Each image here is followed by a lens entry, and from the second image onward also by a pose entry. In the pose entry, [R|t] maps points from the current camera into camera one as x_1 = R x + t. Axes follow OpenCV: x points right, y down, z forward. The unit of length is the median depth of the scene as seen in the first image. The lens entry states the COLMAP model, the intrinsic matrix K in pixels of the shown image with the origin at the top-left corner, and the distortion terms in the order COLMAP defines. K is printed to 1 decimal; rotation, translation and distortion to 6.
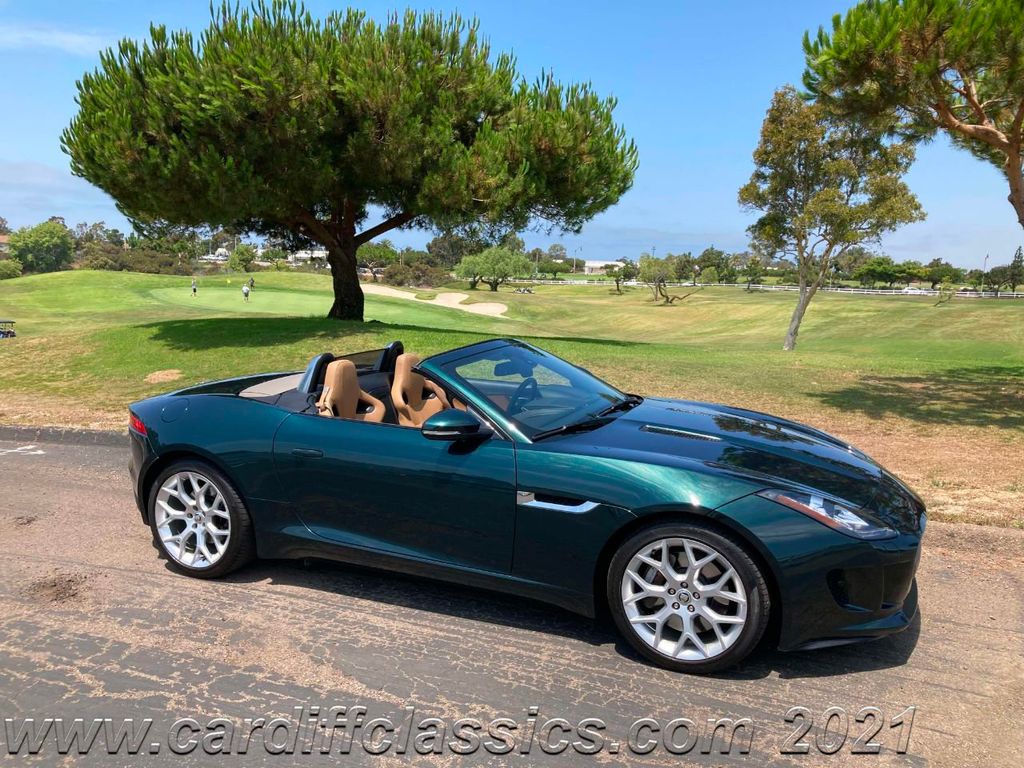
lens RADIAL K [[831.4, 0, 519.9], [0, 831.4, 385.3], [0, 0, 1]] dist [0.021065, -0.002094]
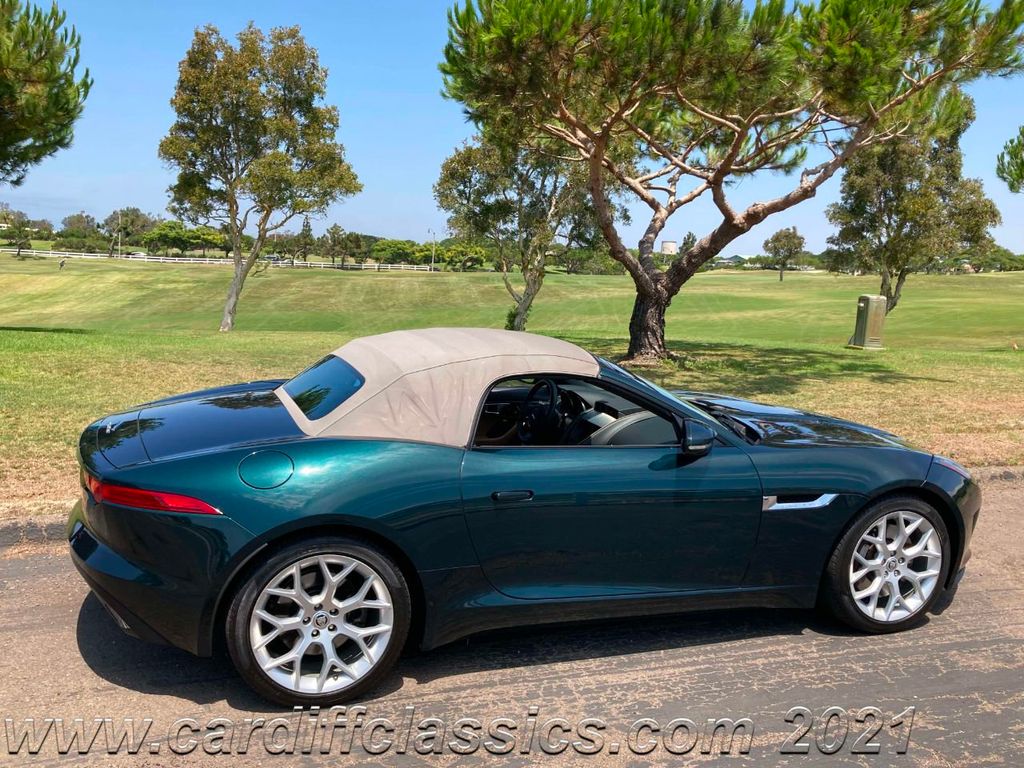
lens RADIAL K [[955.6, 0, 509.9], [0, 955.6, 382.8], [0, 0, 1]] dist [0.008903, -0.006249]
pose [[0.733179, -0.079766, 0.675341, -0.224092], [0.068423, 0.996710, 0.043441, -0.016631], [-0.676584, 0.014359, 0.736225, 0.090359]]
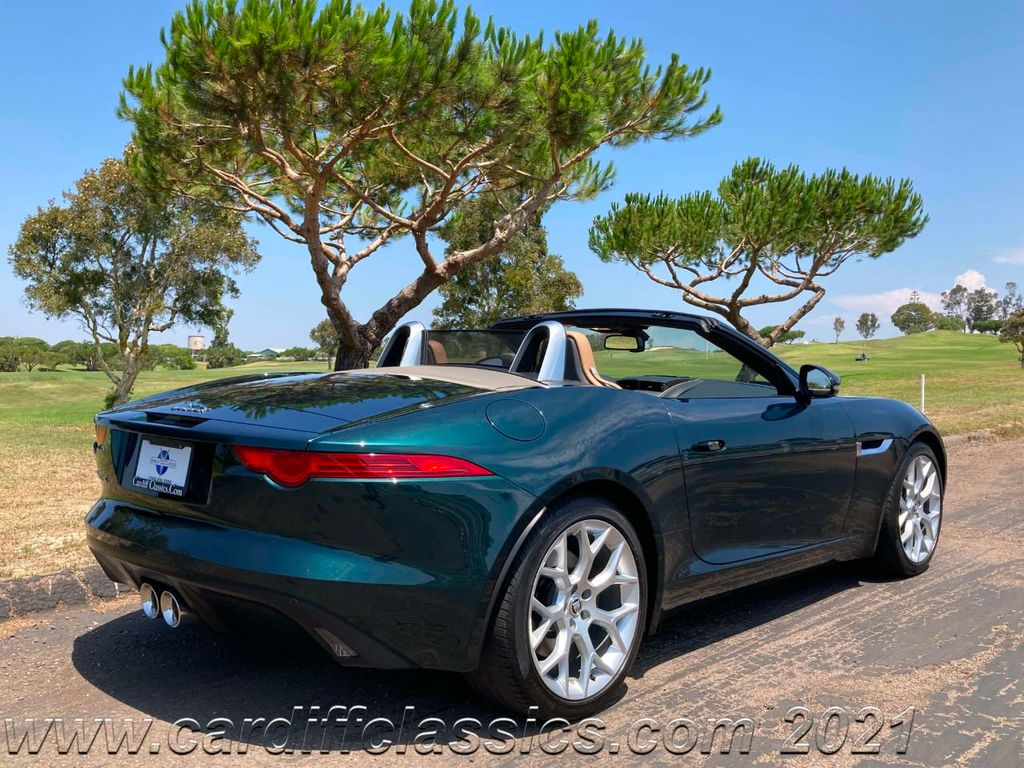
lens RADIAL K [[977.8, 0, 513.1], [0, 977.8, 393.8], [0, 0, 1]] dist [0.013979, -0.001475]
pose [[0.344711, -0.050033, 0.937375, -0.284127], [0.128962, 0.991634, 0.005504, 0.003256], [-0.929808, 0.118988, 0.348280, 0.227828]]
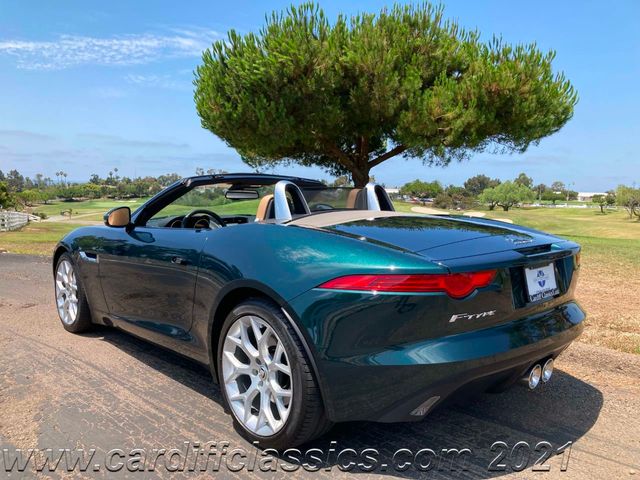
lens RADIAL K [[525.0, 0, 317.1], [0, 525.0, 240.0], [0, 0, 1]] dist [0.005971, 0.007769]
pose [[0.927823, 0.022919, -0.372316, 0.090236], [-0.045707, 0.997575, -0.052495, 0.023550], [0.370210, 0.065723, 0.926620, 0.101760]]
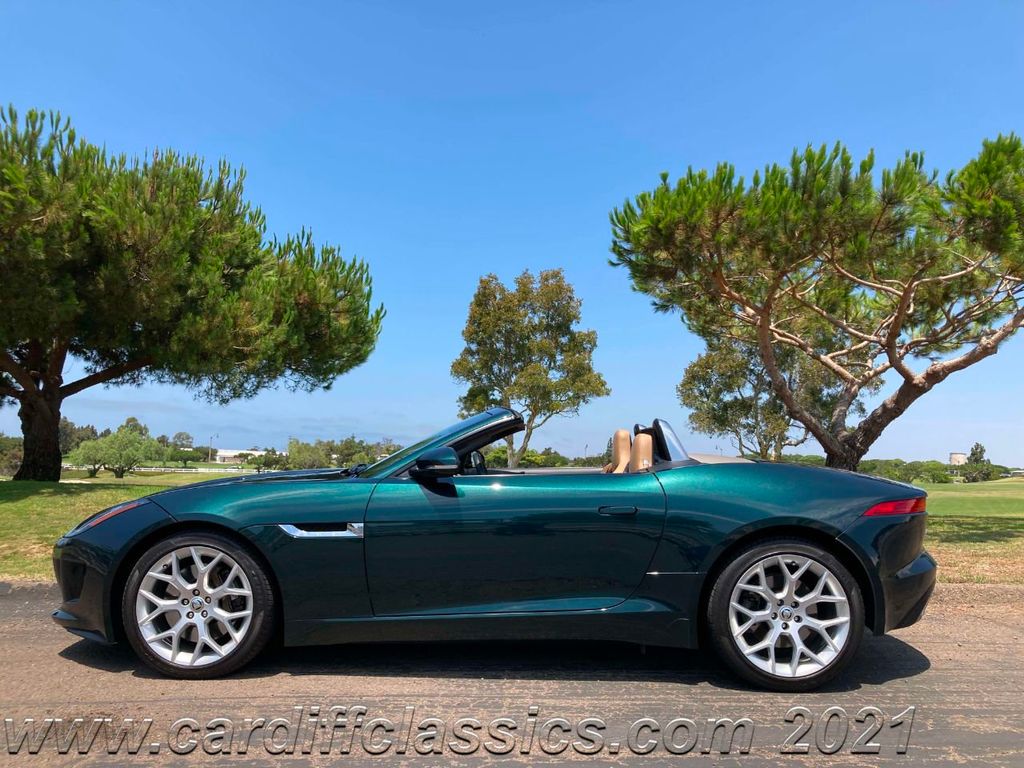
lens RADIAL K [[825.2, 0, 519.0], [0, 825.2, 392.0], [0, 0, 1]] dist [0.018522, -0.000758]
pose [[0.910172, 0.031949, 0.412997, -0.145014], [0.058344, 0.977194, -0.204174, 0.036156], [-0.410102, 0.209929, 0.887551, 0.047902]]
